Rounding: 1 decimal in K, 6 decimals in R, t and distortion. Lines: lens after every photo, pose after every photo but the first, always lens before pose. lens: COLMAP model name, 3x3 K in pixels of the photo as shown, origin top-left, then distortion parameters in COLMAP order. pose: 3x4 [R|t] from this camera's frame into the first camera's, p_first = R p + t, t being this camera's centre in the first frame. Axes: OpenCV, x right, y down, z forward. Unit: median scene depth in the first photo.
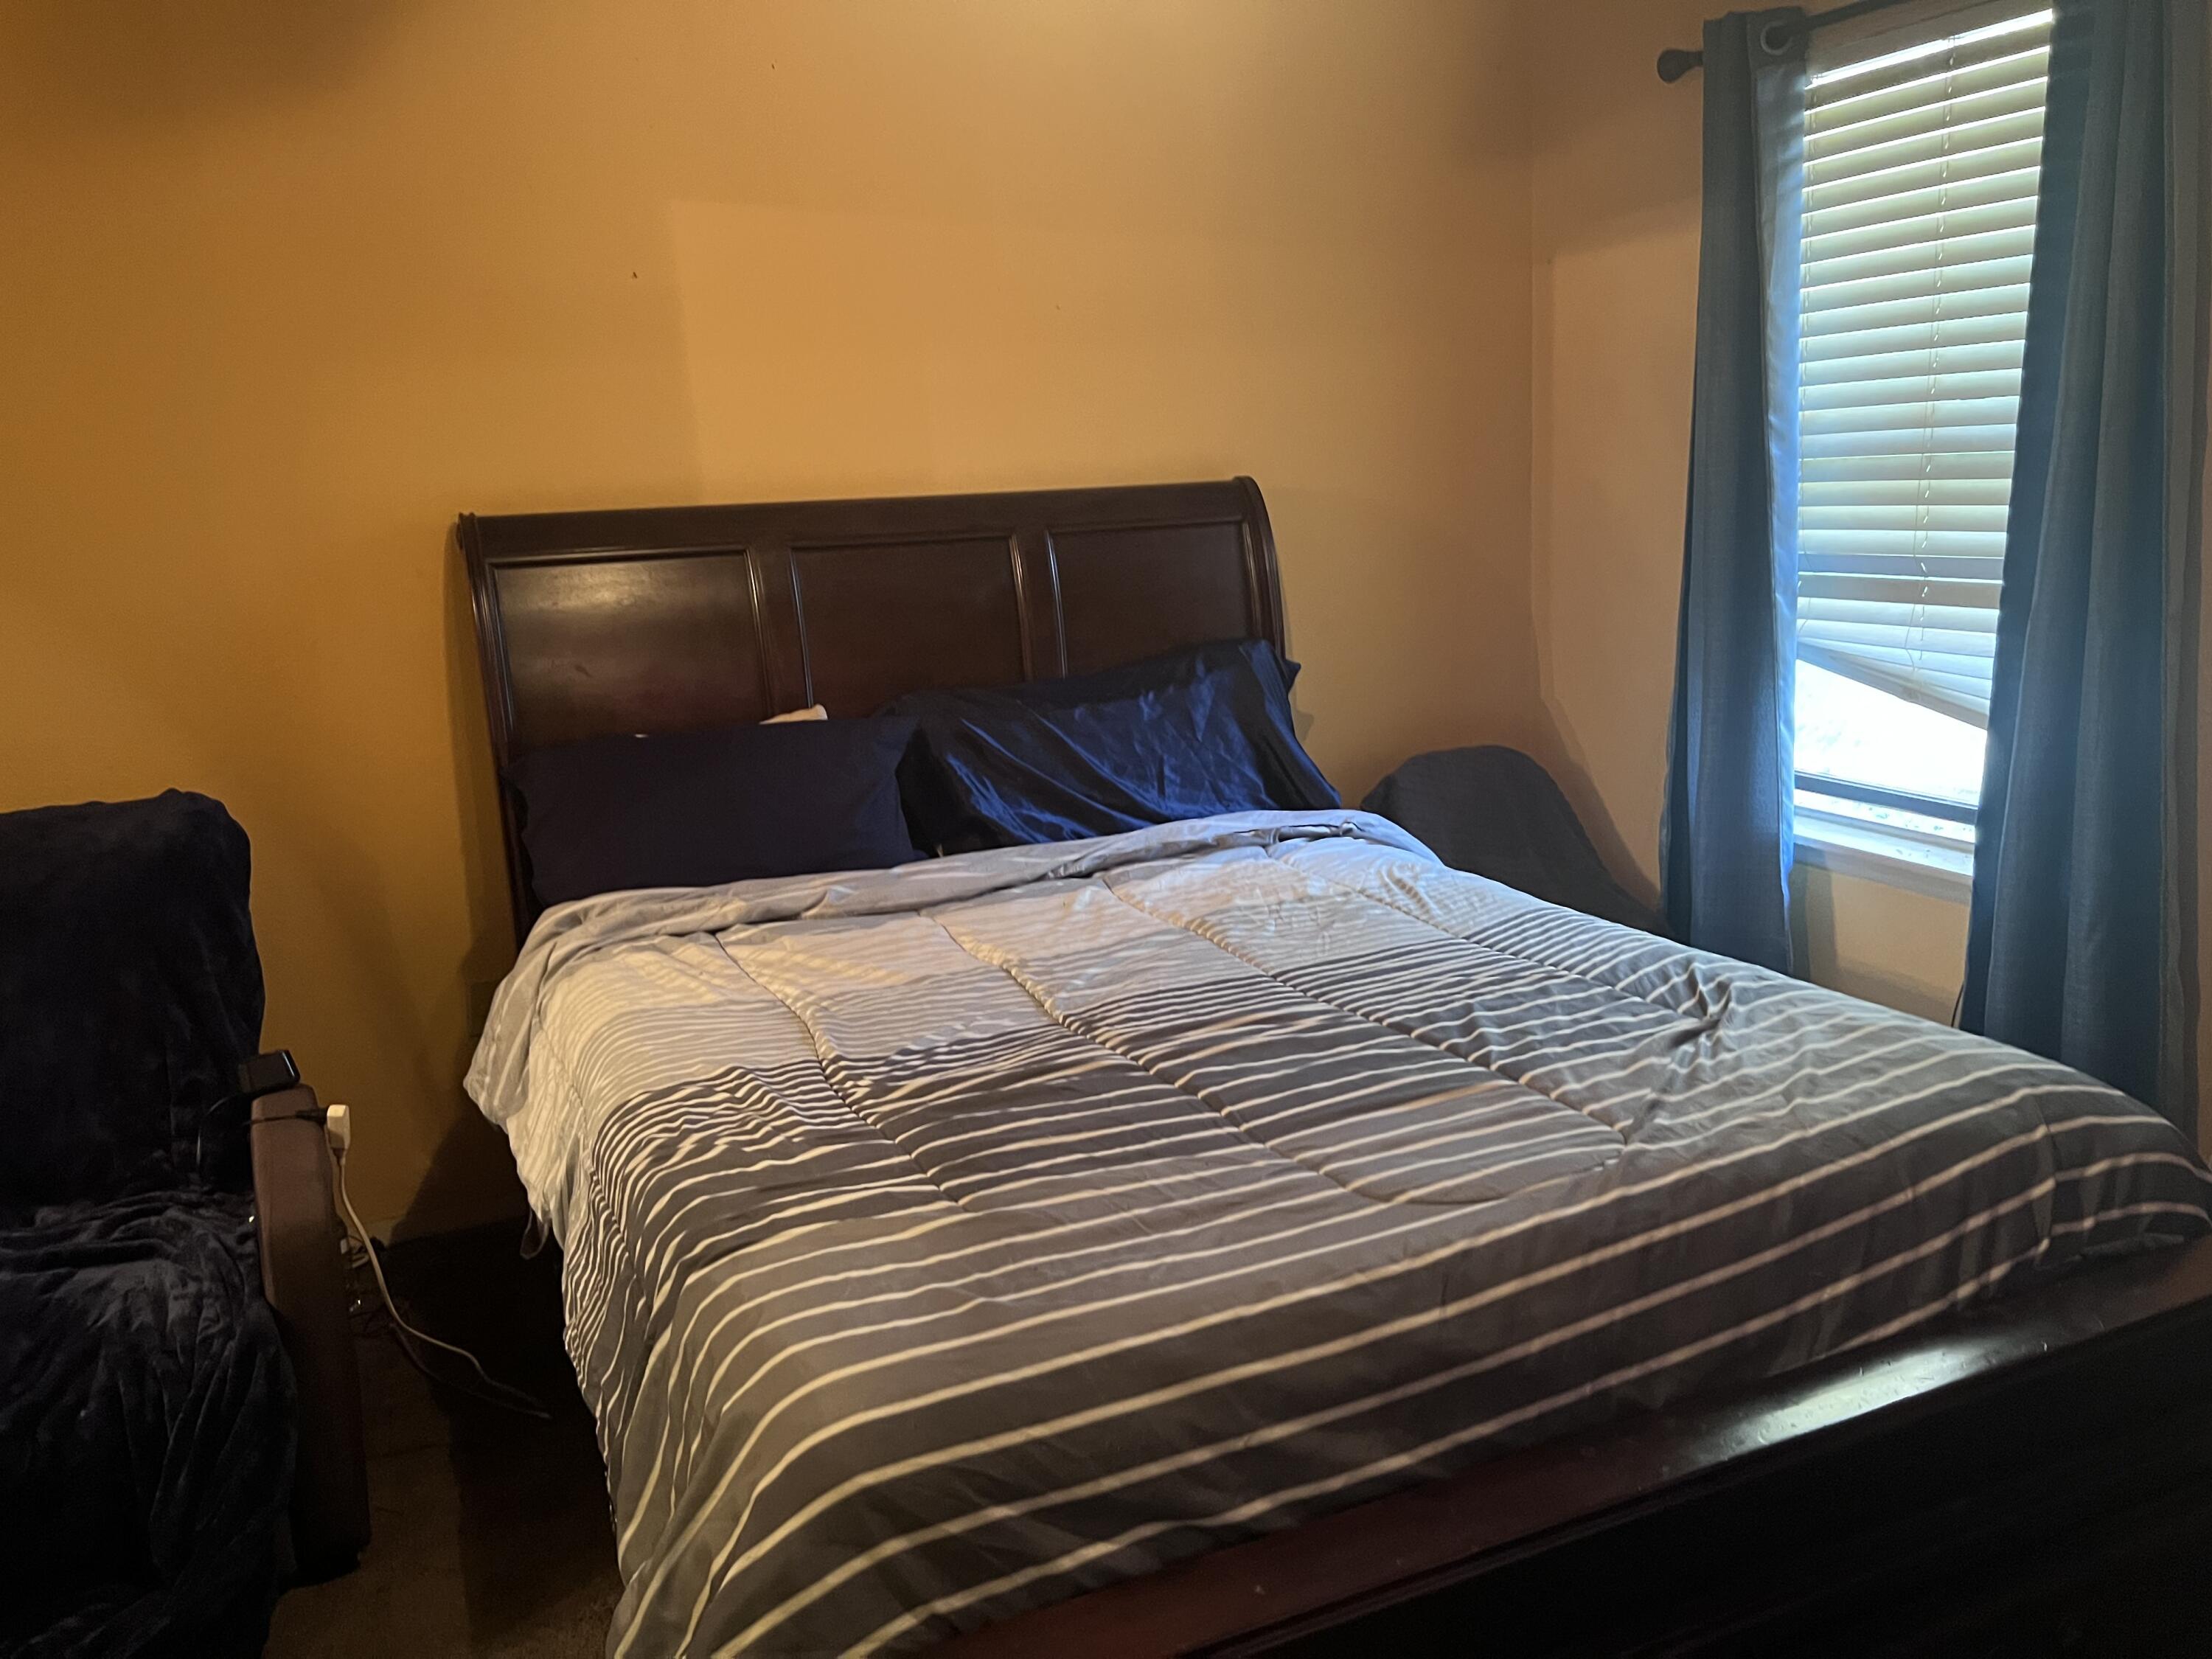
lens RADIAL K [[1676.9, 0, 1106.4], [0, 1676.9, 828.6], [0, 0, 1]] dist [0.021202, -0.025603]
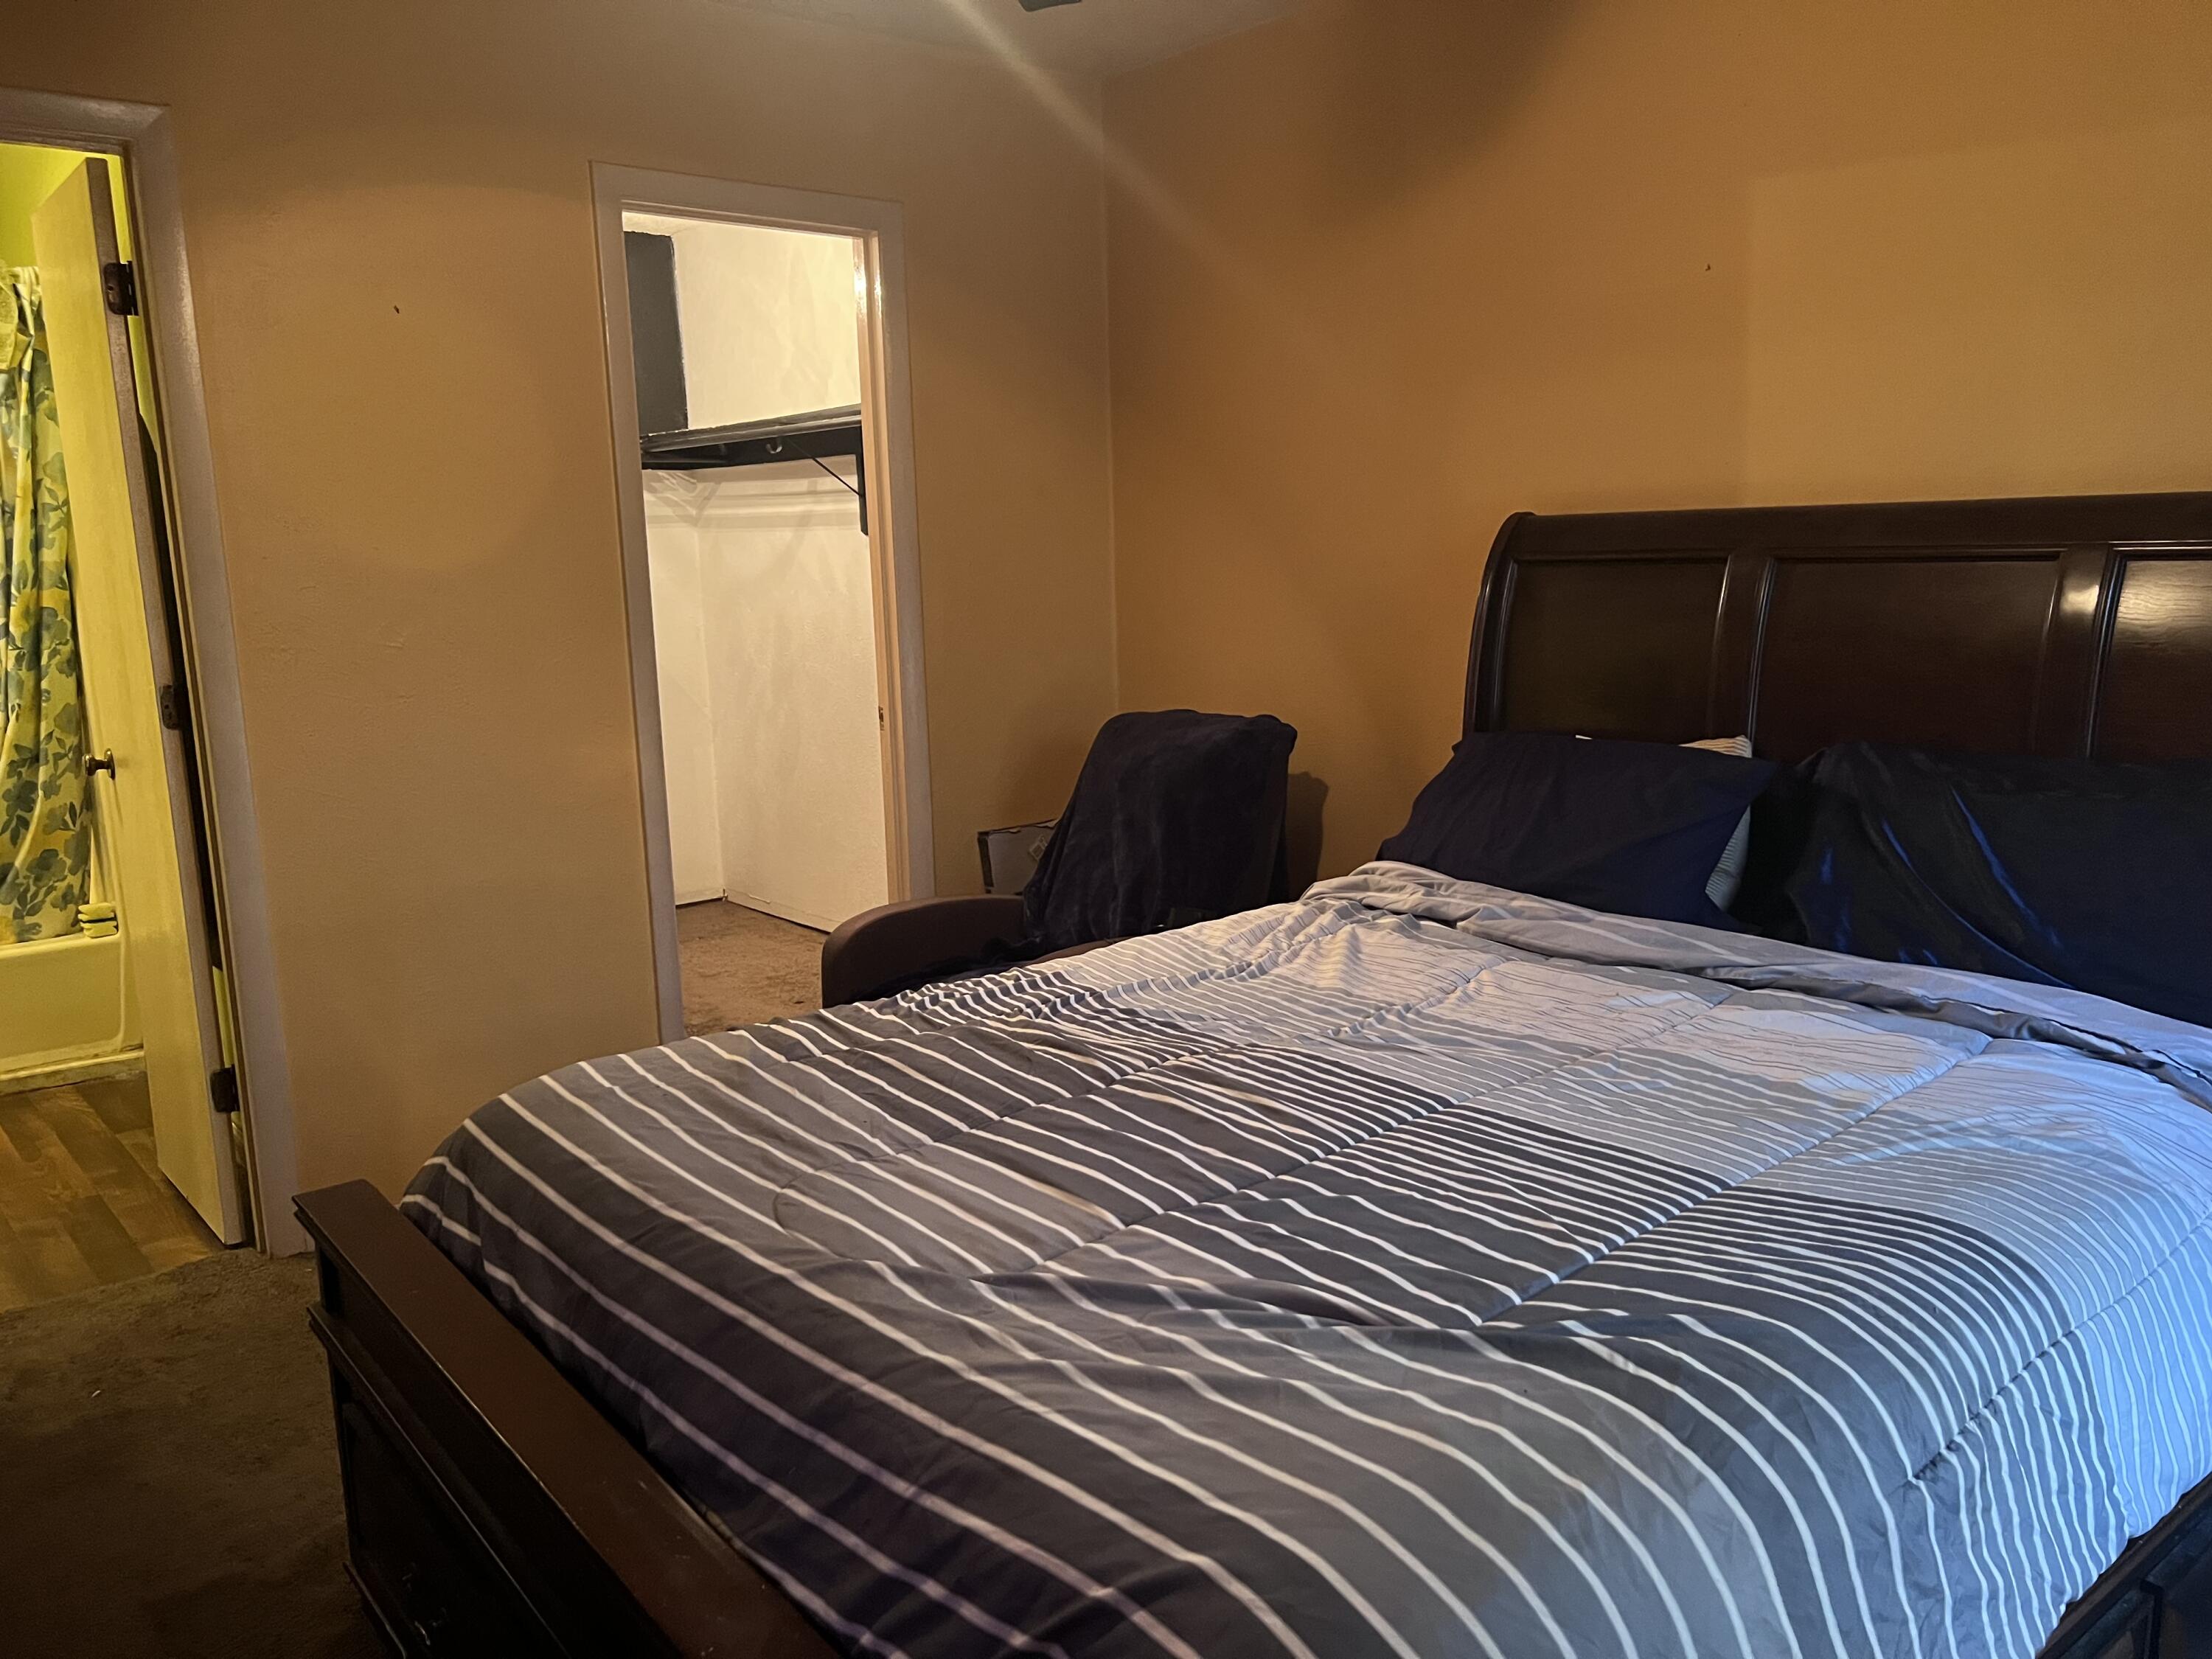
lens RADIAL K [[1676.9, 0, 1107.8], [0, 1676.9, 834.2], [0, 0, 1]] dist [0.021202, -0.025603]
pose [[0.254740, 0.207781, -0.944423, 1.115723], [-0.191202, 0.968184, 0.161435, -0.194486], [0.947918, 0.139451, 0.286364, 0.815109]]
